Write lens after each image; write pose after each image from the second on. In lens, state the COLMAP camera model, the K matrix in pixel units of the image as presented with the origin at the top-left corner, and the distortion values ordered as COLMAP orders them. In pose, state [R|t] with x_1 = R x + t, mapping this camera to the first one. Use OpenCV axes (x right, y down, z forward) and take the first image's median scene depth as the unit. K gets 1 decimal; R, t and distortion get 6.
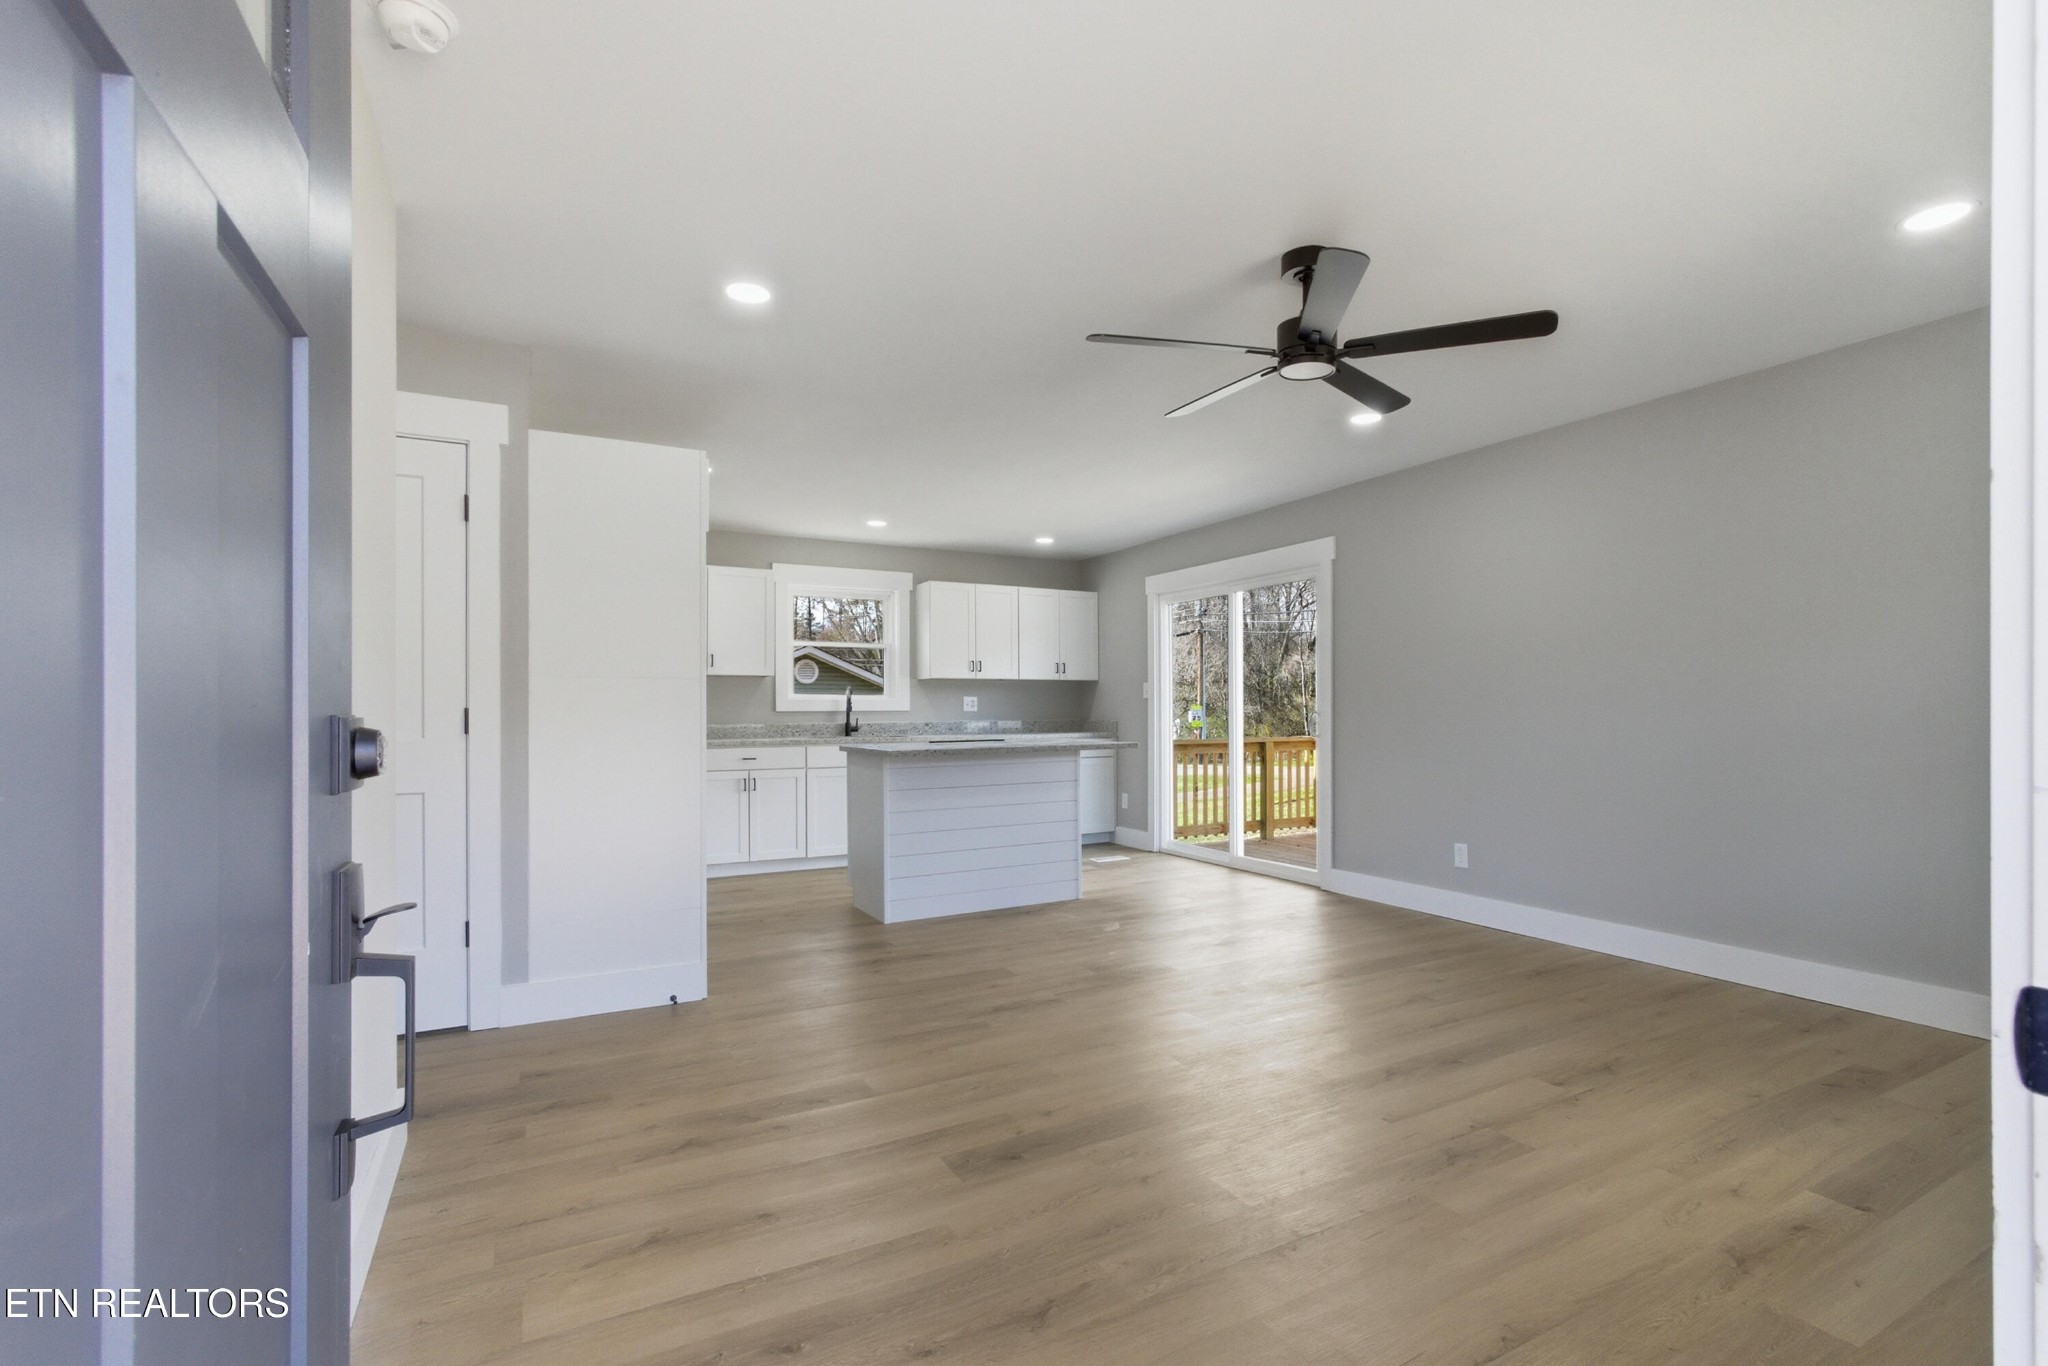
lens RADIAL K [[928.0, 0, 1082.9], [0, 928.0, 680.9], [0, 0, 1]] dist [0.000882, 0.000048]
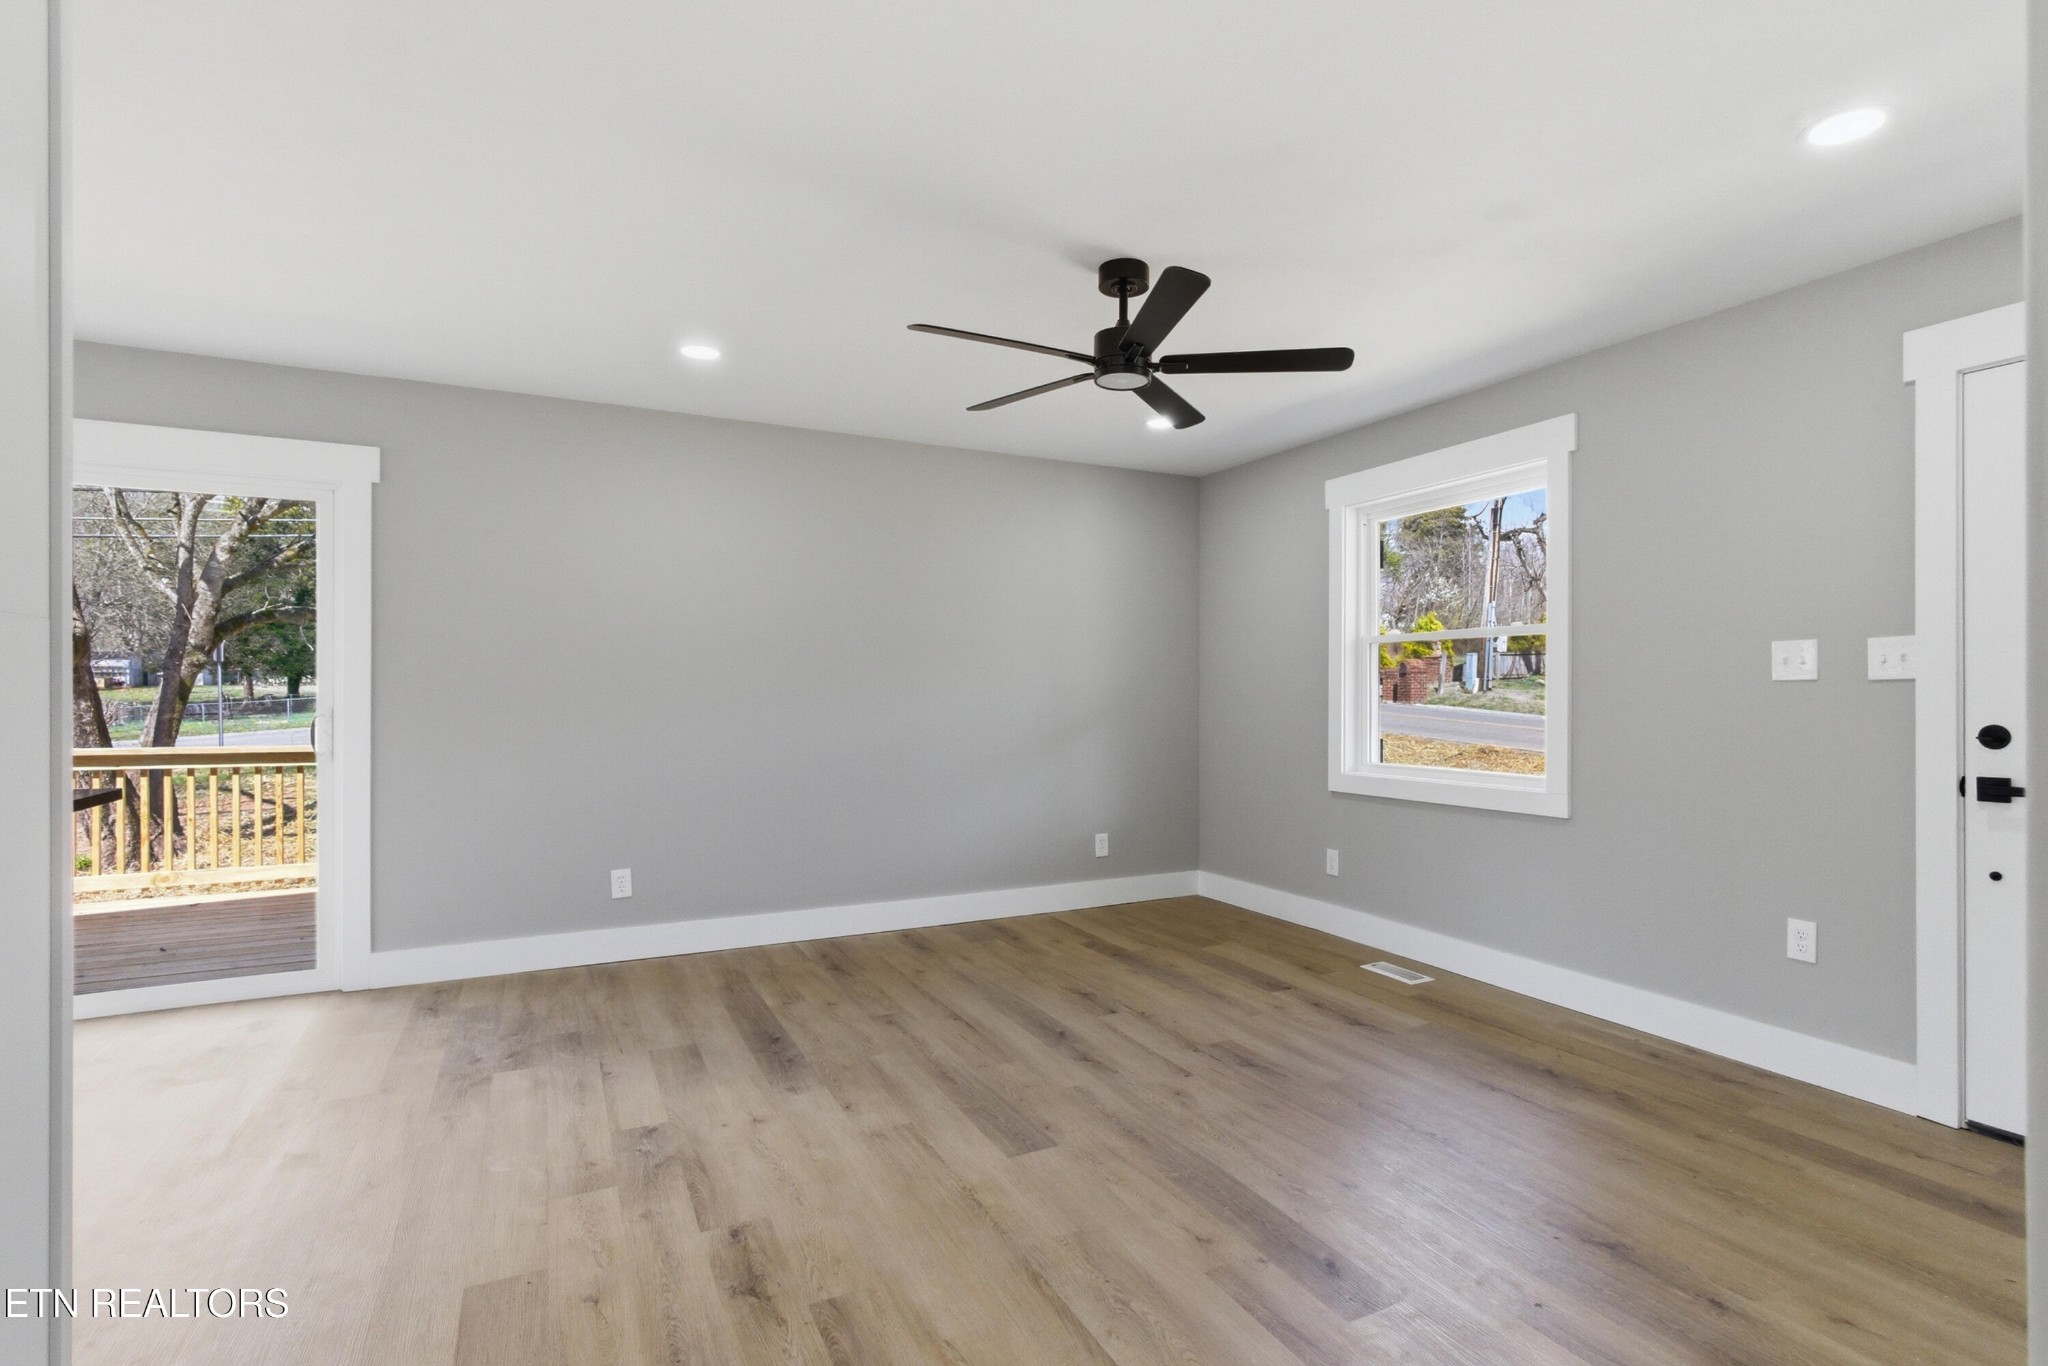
lens RADIAL K [[983.3, 0, 1056.5], [0, 983.3, 703.2], [0, 0, 1]] dist [-0.001436, -0.000057]
pose [[0.046527, -0.005545, 0.998902, -0.815692], [-0.035287, 0.999351, 0.007191, 0.010299], [-0.998294, -0.035583, 0.046301, 1.031712]]
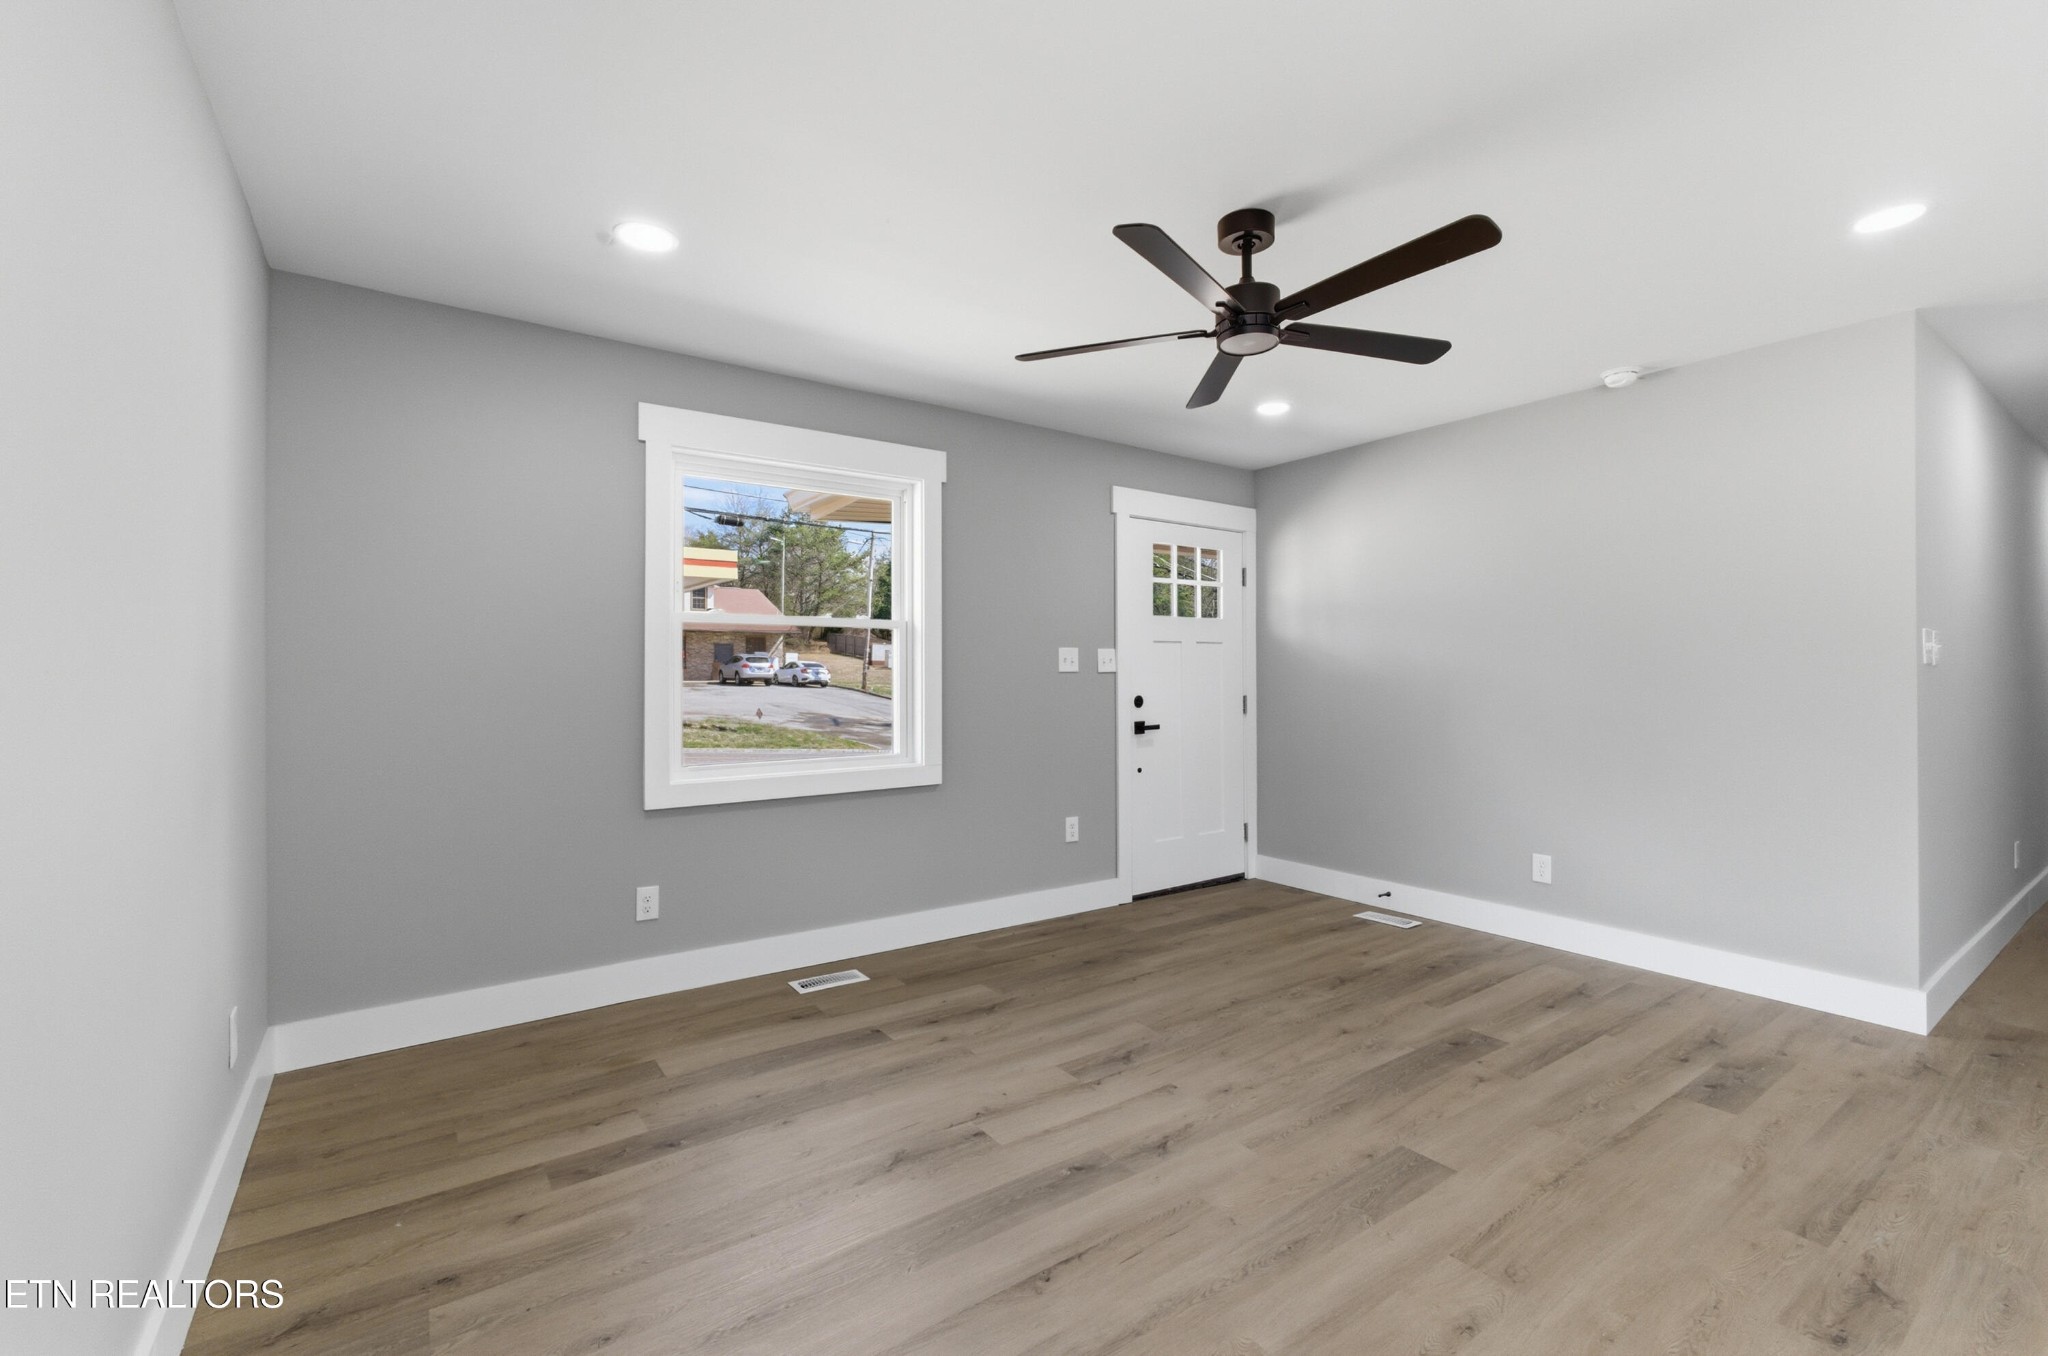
lens RADIAL K [[882.7, 0, 1024.0], [0, 882.7, 678.0], [0, 0, 1]] dist [-0.003557, 0.004834]
pose [[-0.995355, 0.005153, -0.096136, 0.548282], [0.008403, 0.999406, -0.033433, 0.027594], [0.095906, -0.034085, -0.994807, 1.857643]]
